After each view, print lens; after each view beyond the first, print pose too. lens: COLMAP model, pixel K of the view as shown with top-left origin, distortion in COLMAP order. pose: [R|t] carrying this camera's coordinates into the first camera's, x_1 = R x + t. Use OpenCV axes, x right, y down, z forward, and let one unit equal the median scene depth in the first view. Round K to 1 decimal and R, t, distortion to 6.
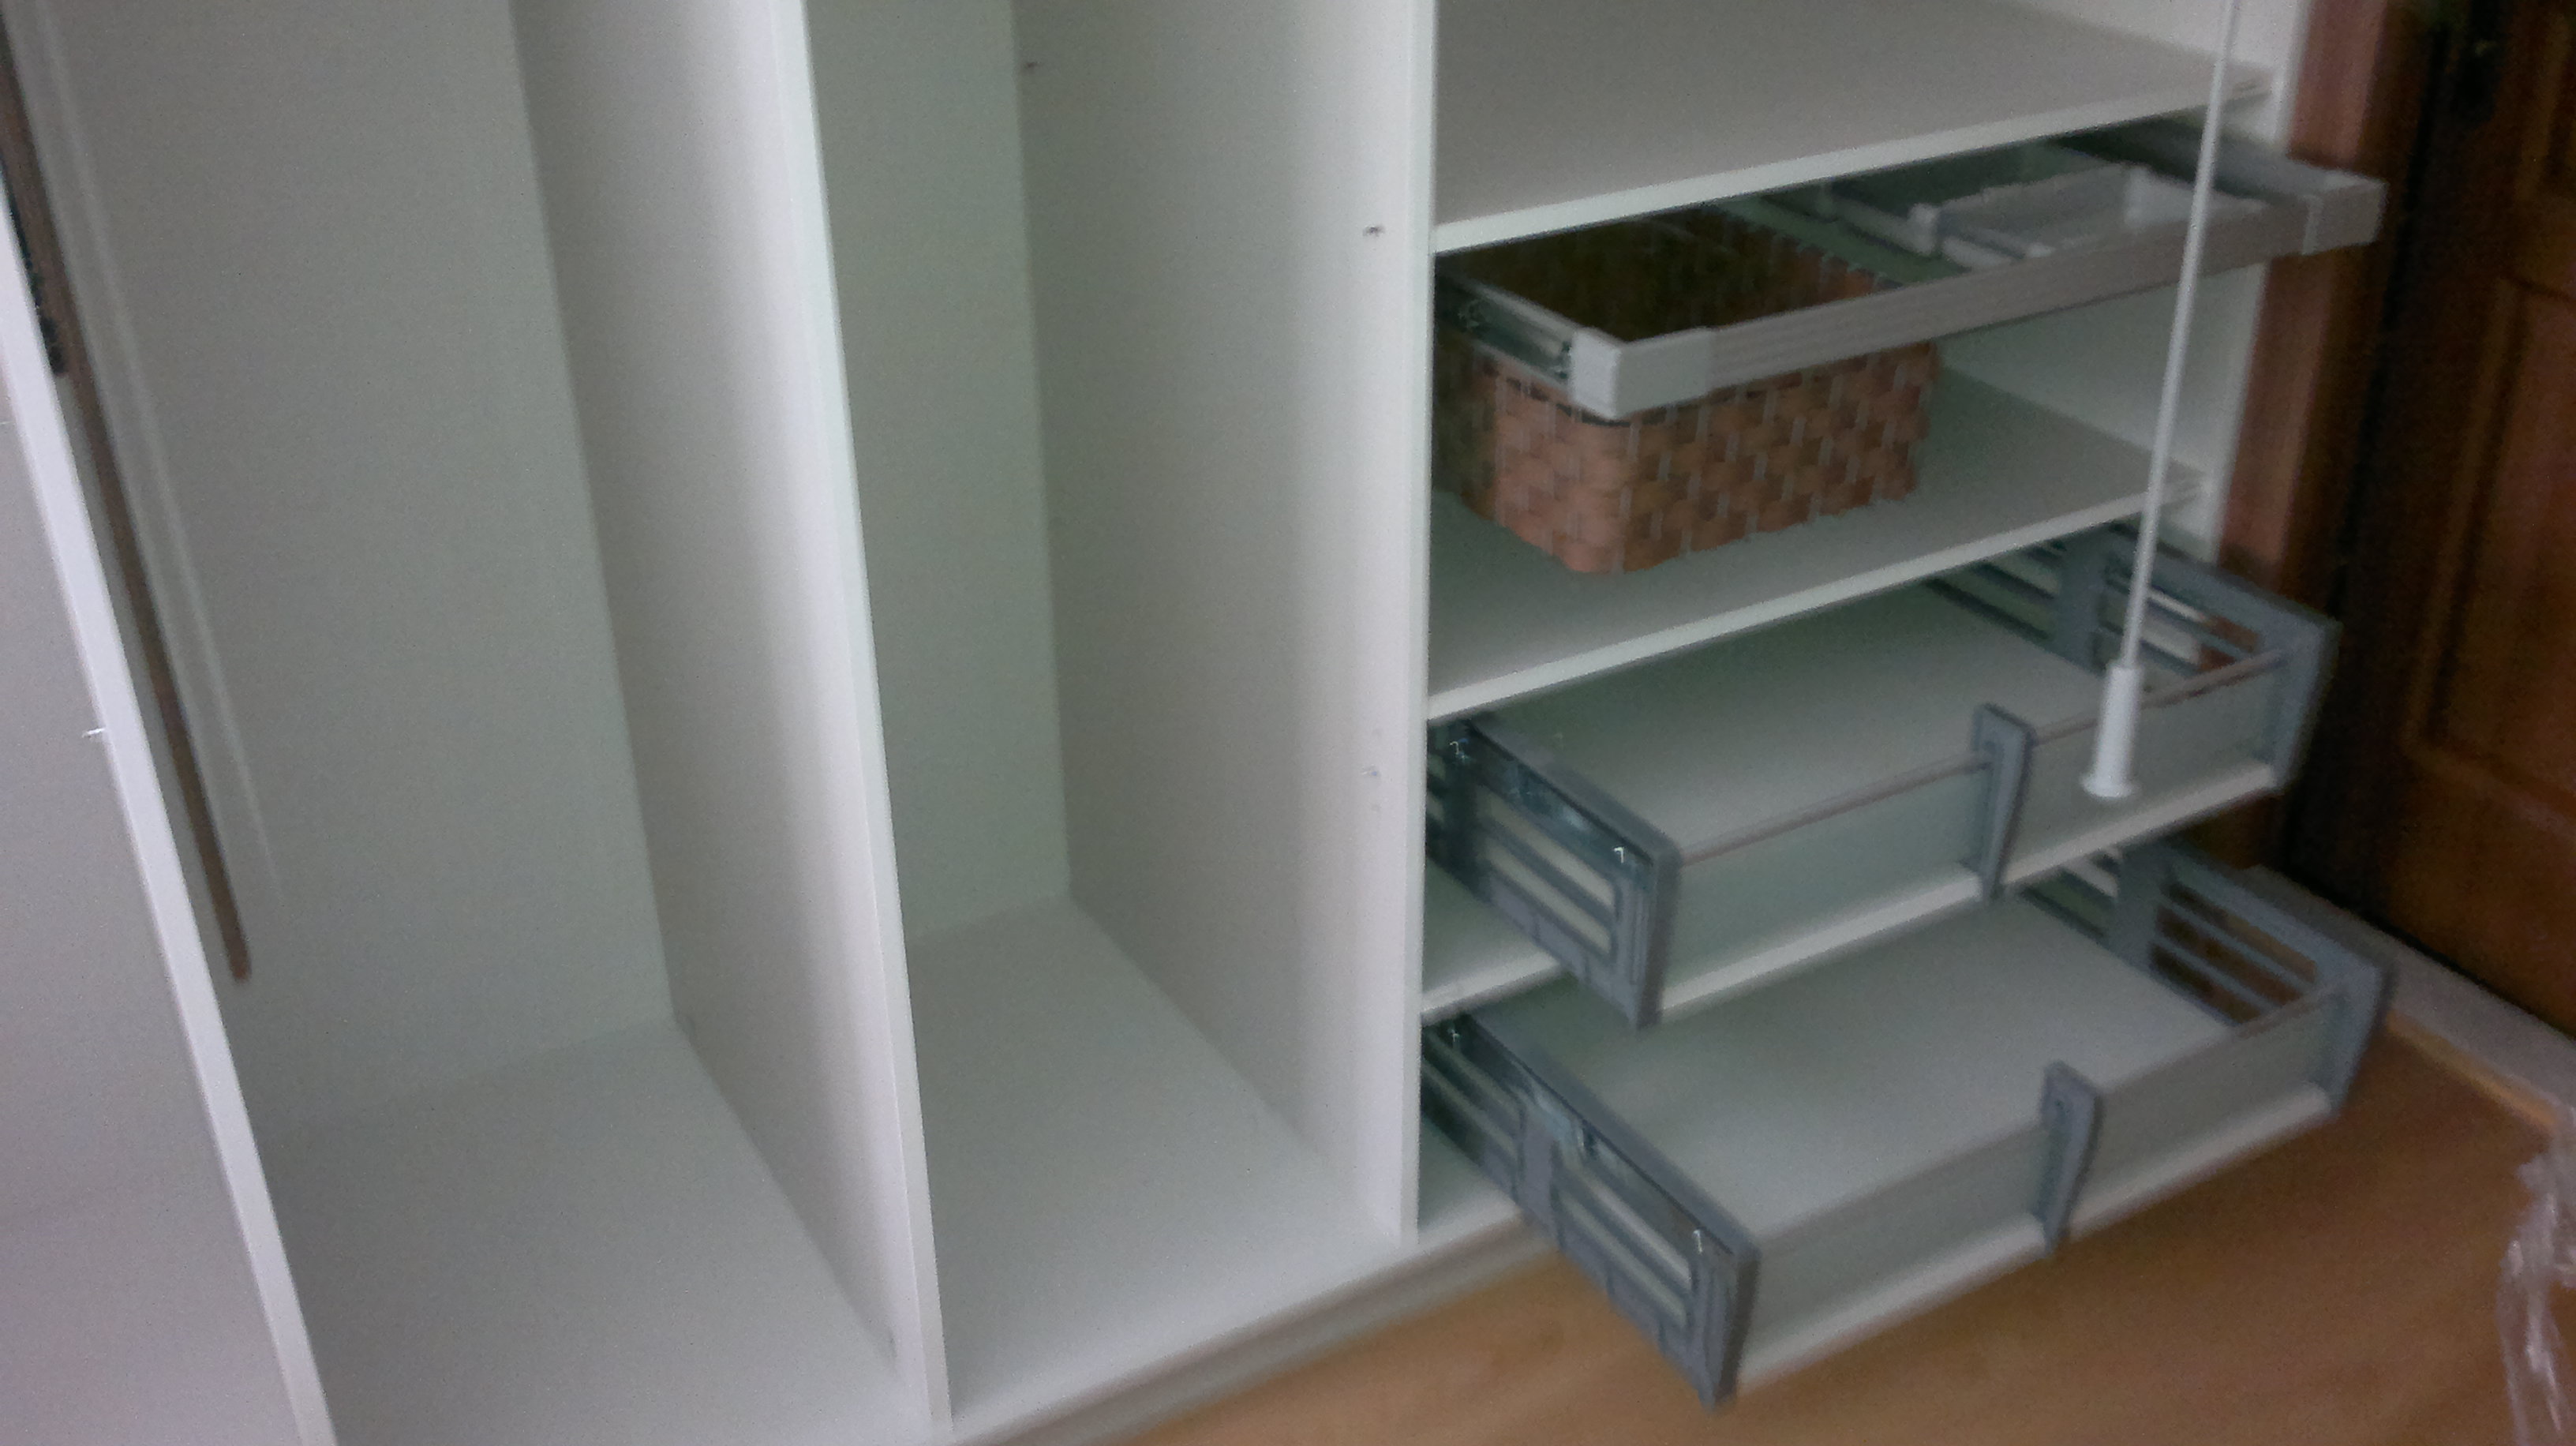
lens RADIAL K [[2489.5, 0, 1288.0], [0, 2489.5, 723.0], [0, 0, 1]] dist [-0.004786, -0.126902]
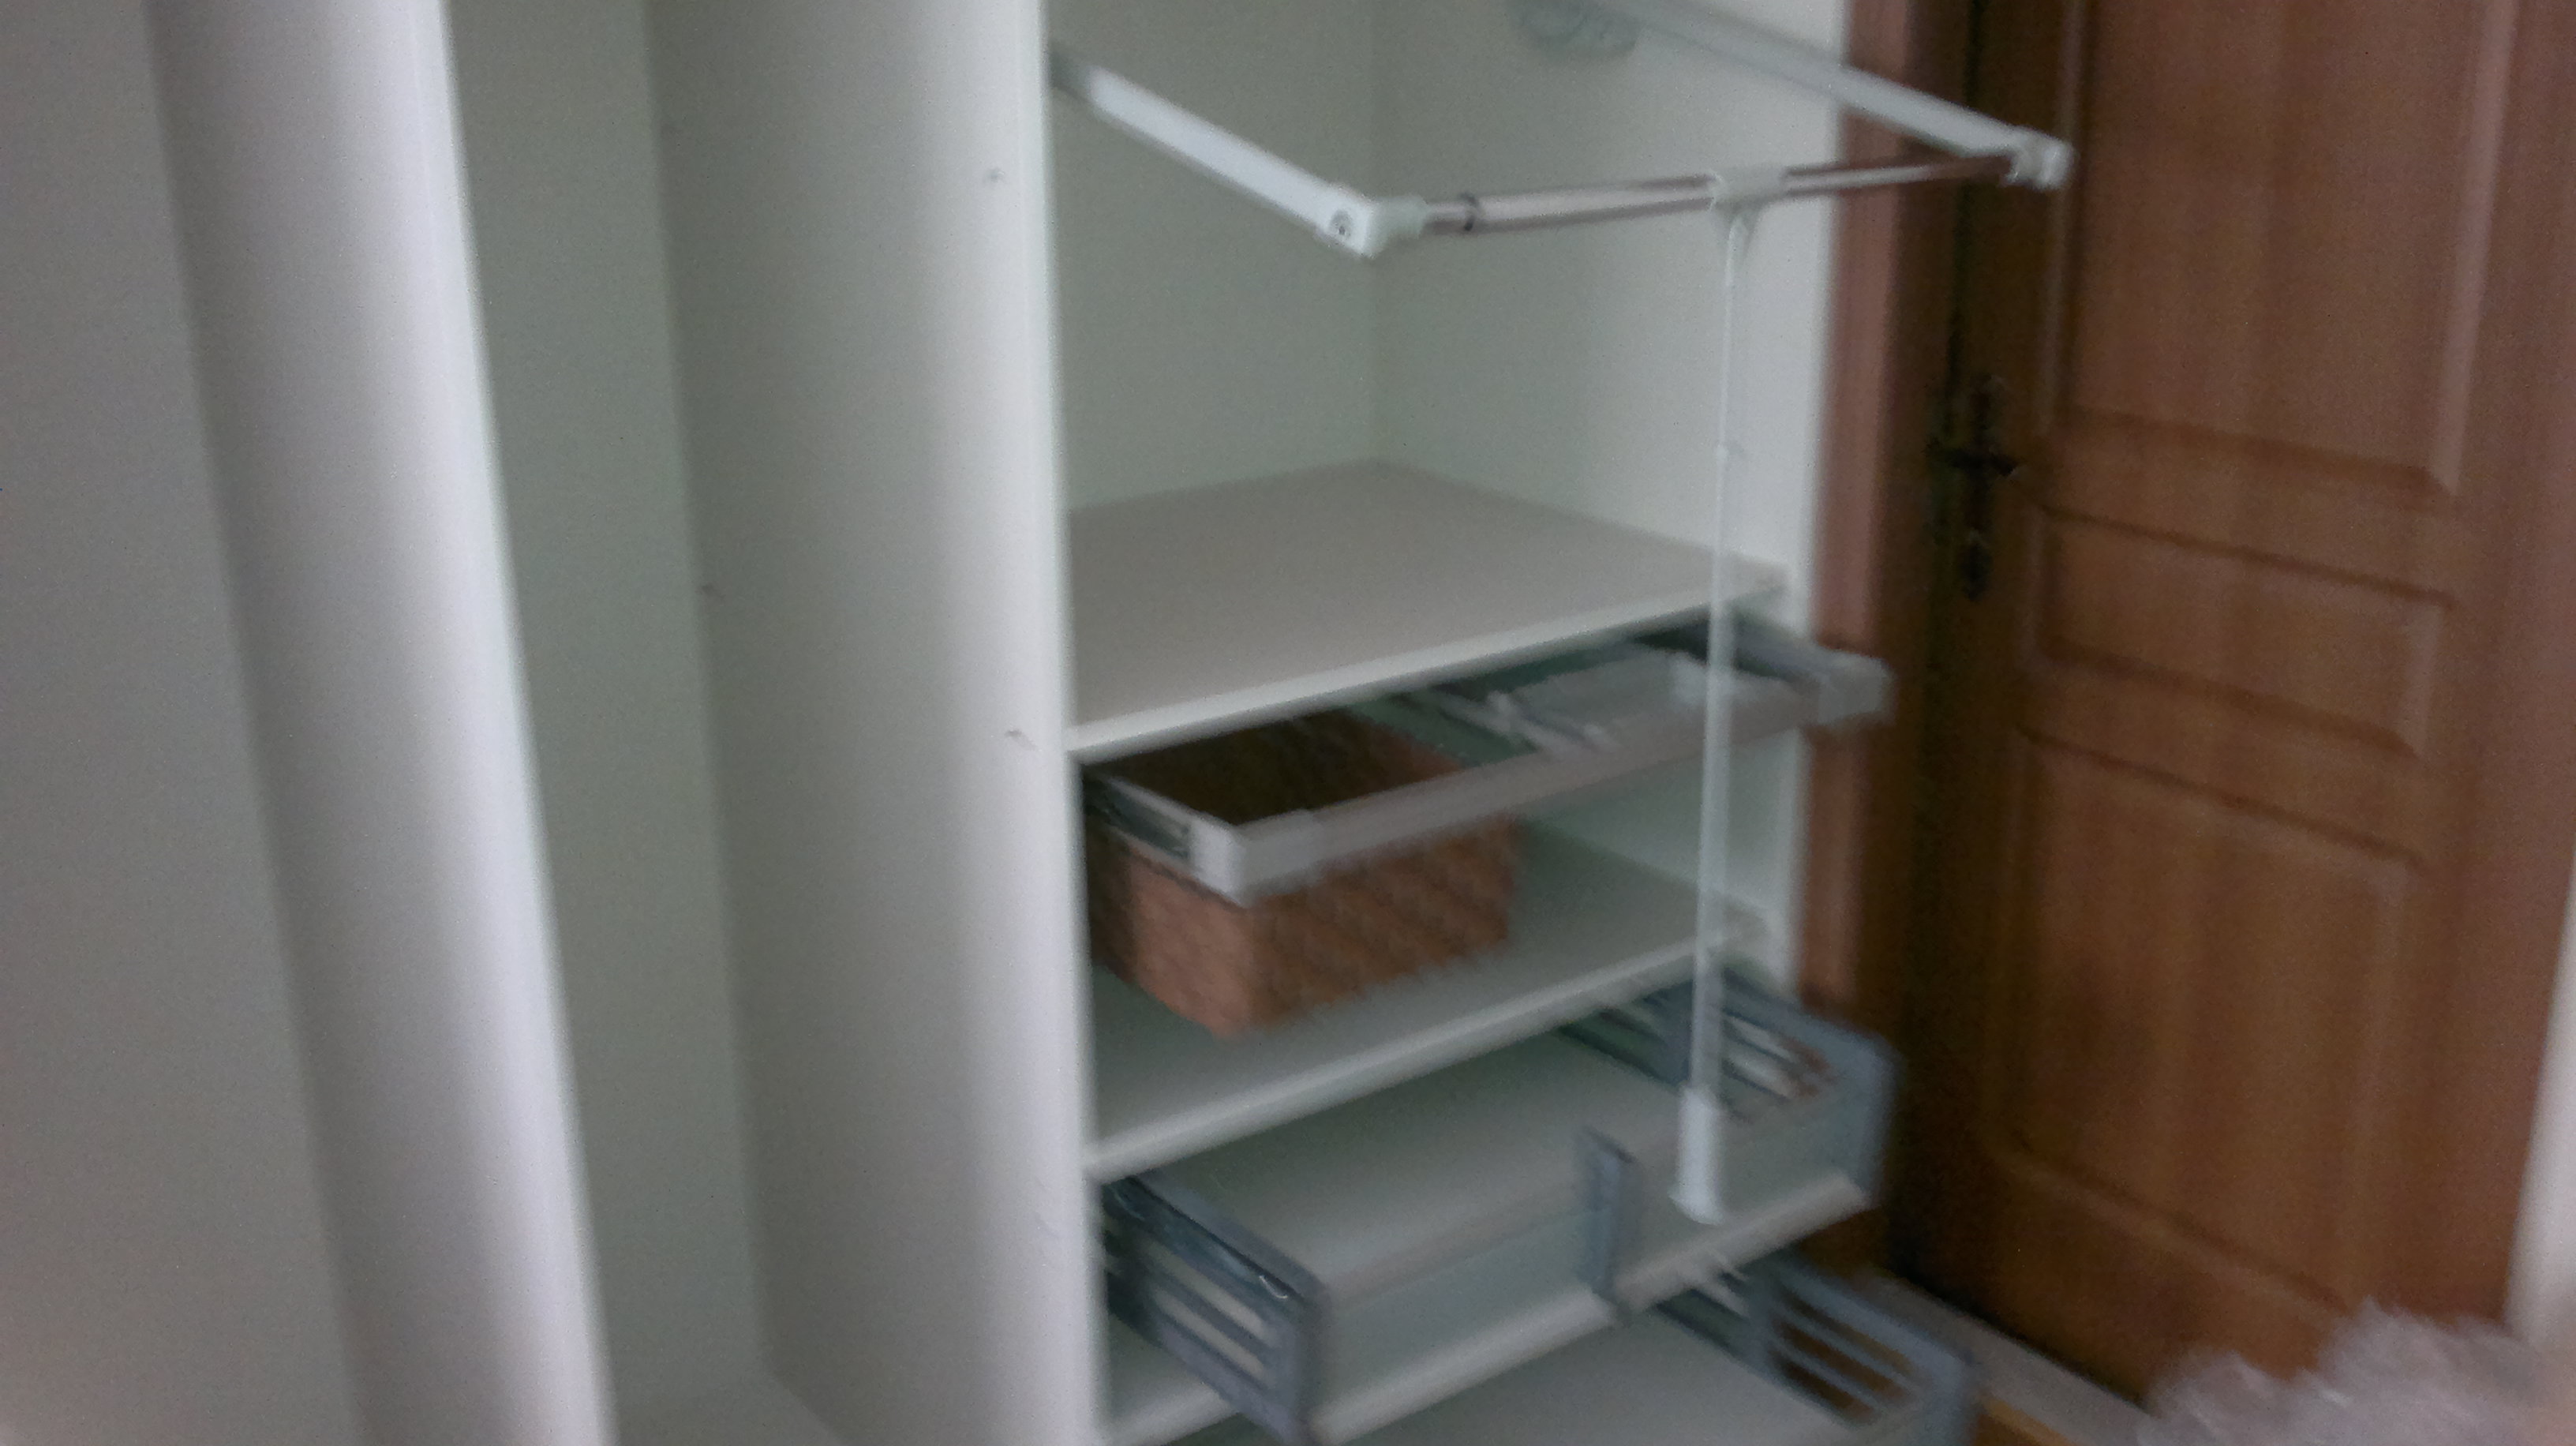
lens RADIAL K [[2489.5, 0, 1288.0], [0, 2489.5, 723.0], [0, 0, 1]] dist [-0.004786, -0.126902]
pose [[0.993081, -0.033507, 0.112548, 0.025897], [0.054458, 0.980543, -0.188599, 0.014947], [-0.104039, 0.193423, 0.975584, -0.107929]]
